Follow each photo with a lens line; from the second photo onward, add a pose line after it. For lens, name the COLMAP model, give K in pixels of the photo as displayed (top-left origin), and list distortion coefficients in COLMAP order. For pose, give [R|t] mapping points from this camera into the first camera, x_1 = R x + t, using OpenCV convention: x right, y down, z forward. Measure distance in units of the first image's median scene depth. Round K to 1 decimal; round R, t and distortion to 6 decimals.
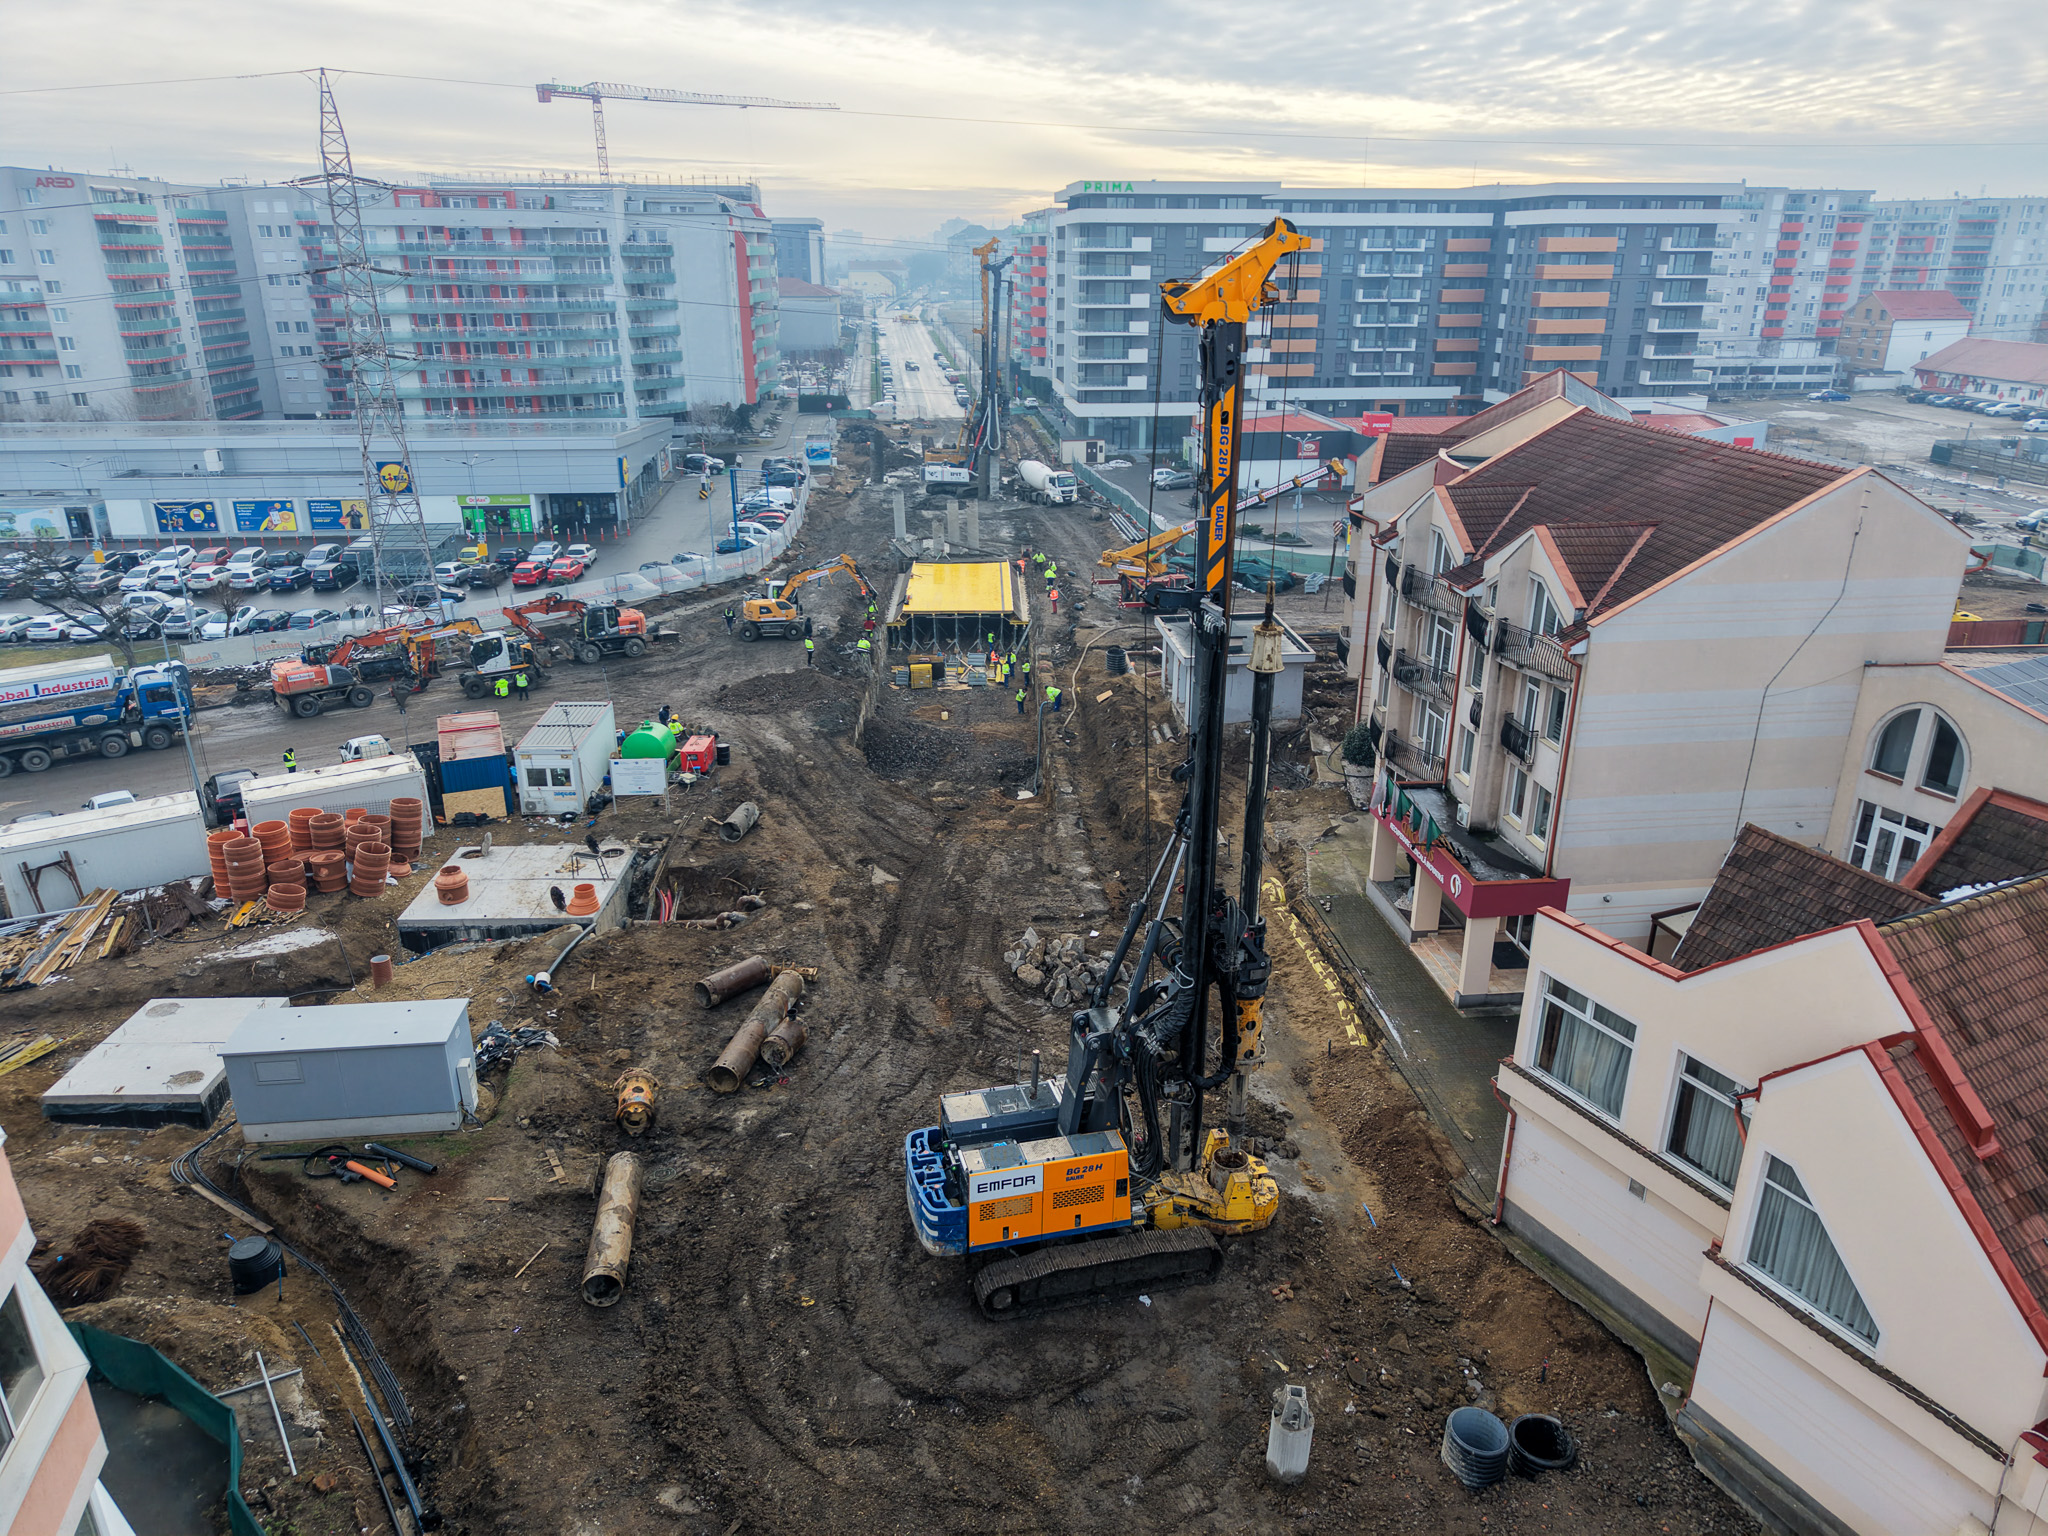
lens RADIAL K [[1367.3, 0, 1029.7], [0, 1367.3, 768.2], [0, 0, 1]] dist [0.016034, -0.009934]
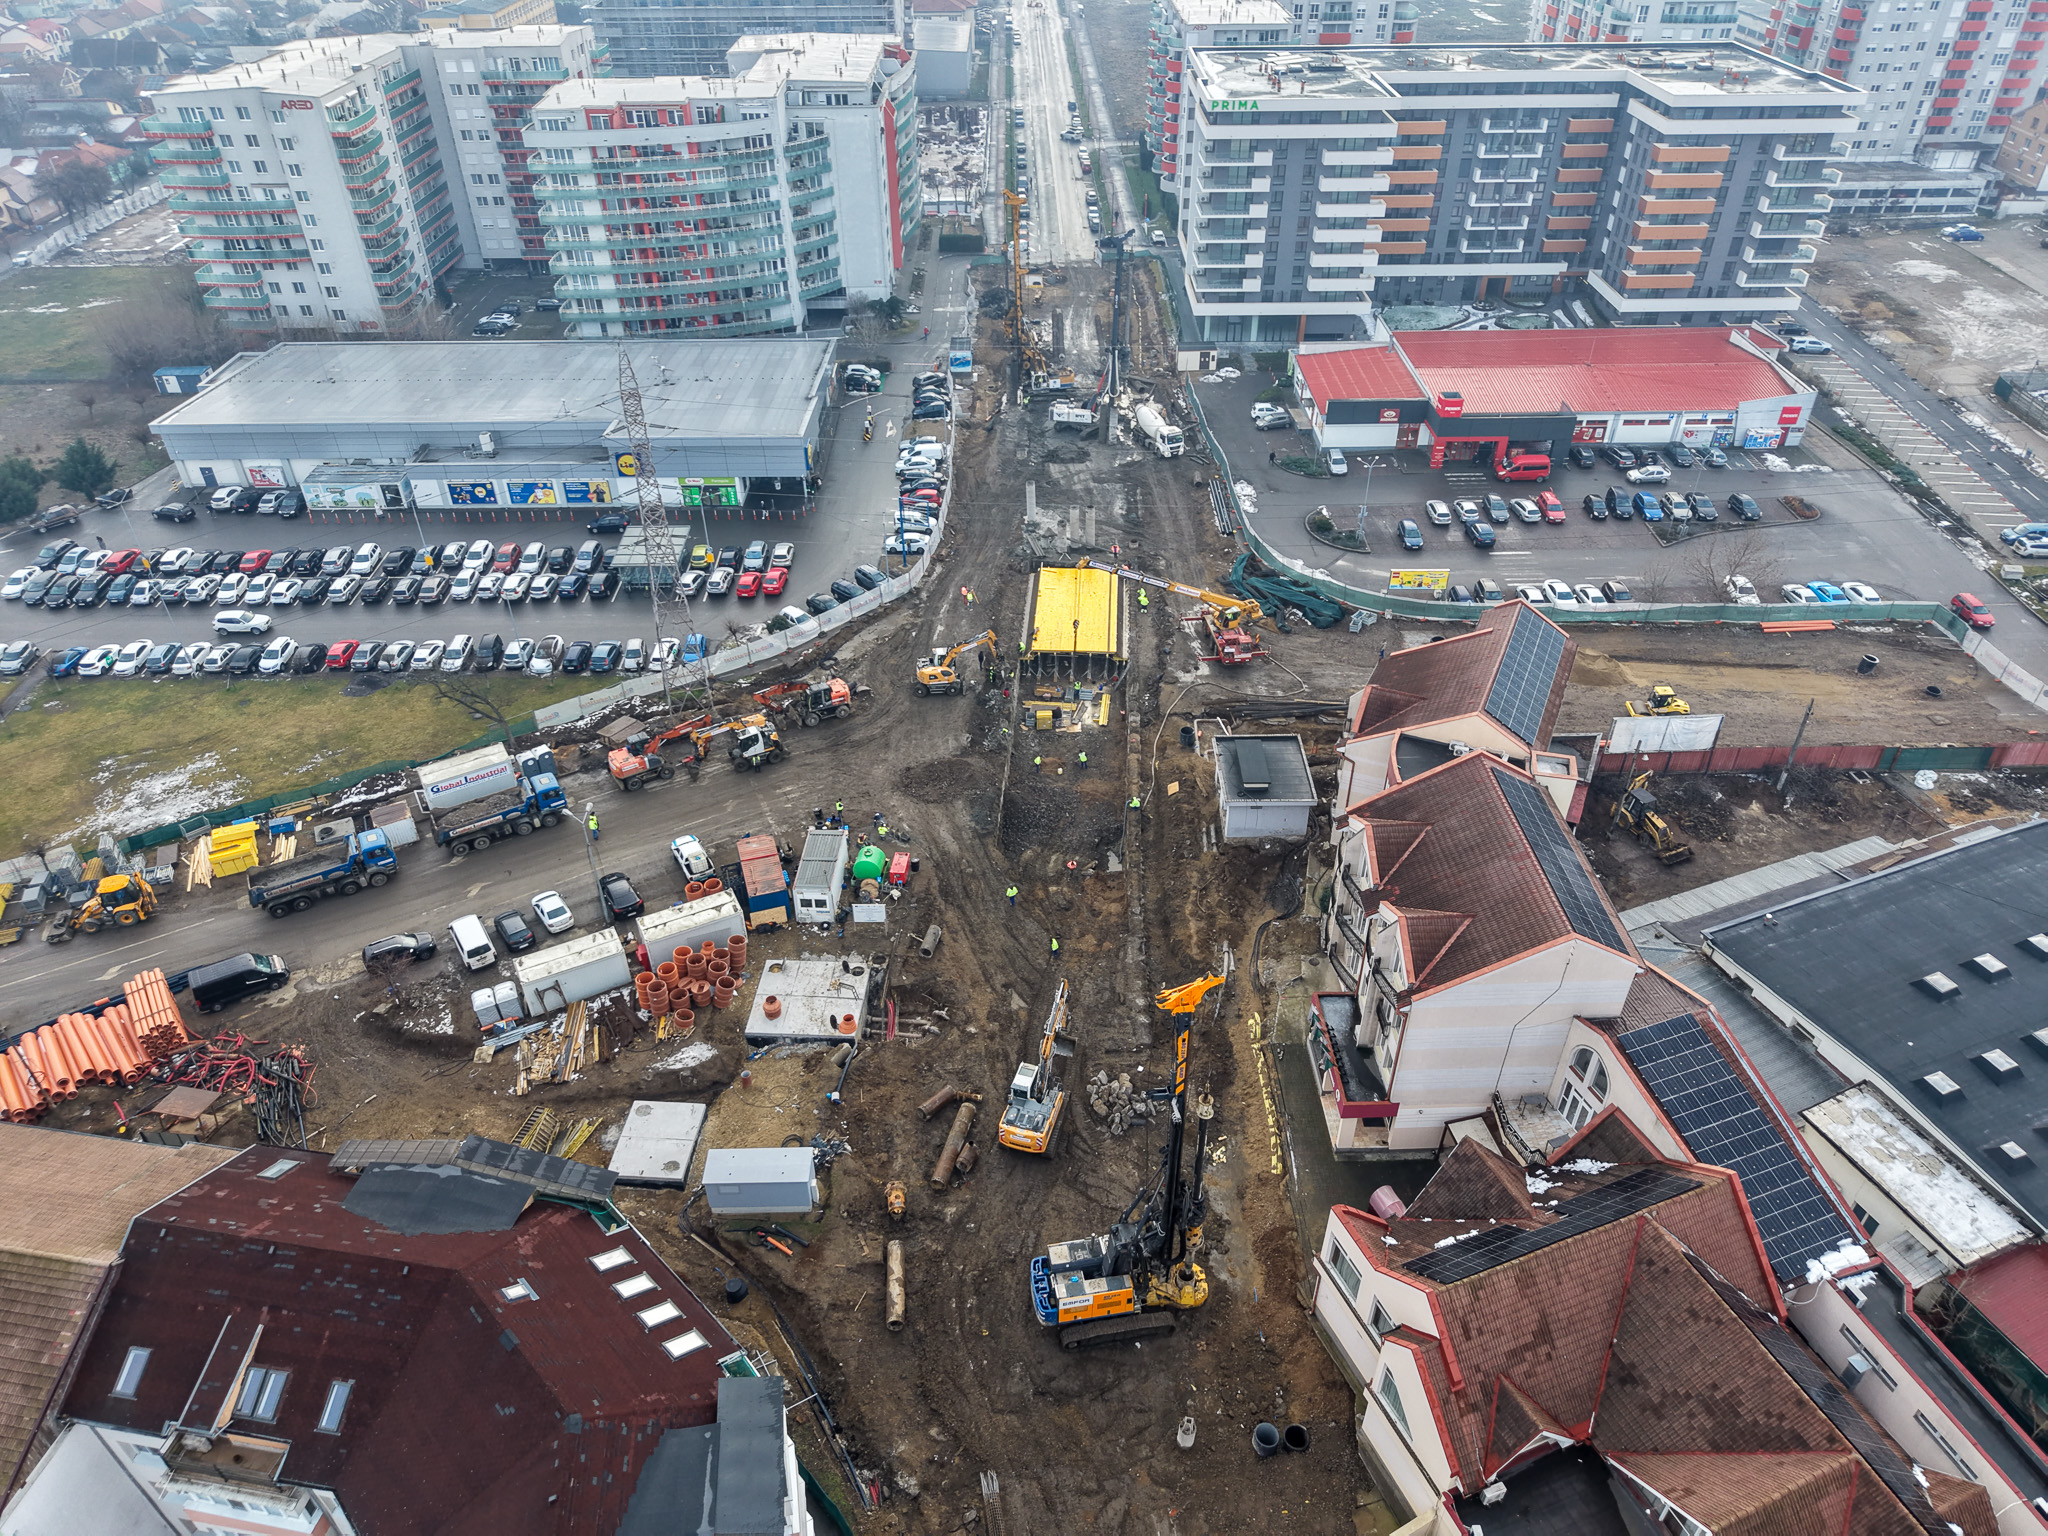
lens RADIAL K [[1367.3, 0, 1029.7], [0, 1367.3, 768.2], [0, 0, 1]] dist [0.016034, -0.009934]
pose [[0.995679, 0.047601, -0.079730, 0.009768], [-0.024249, 0.962109, 0.271583, -0.250072], [0.089637, -0.268476, 0.959107, -0.199965]]
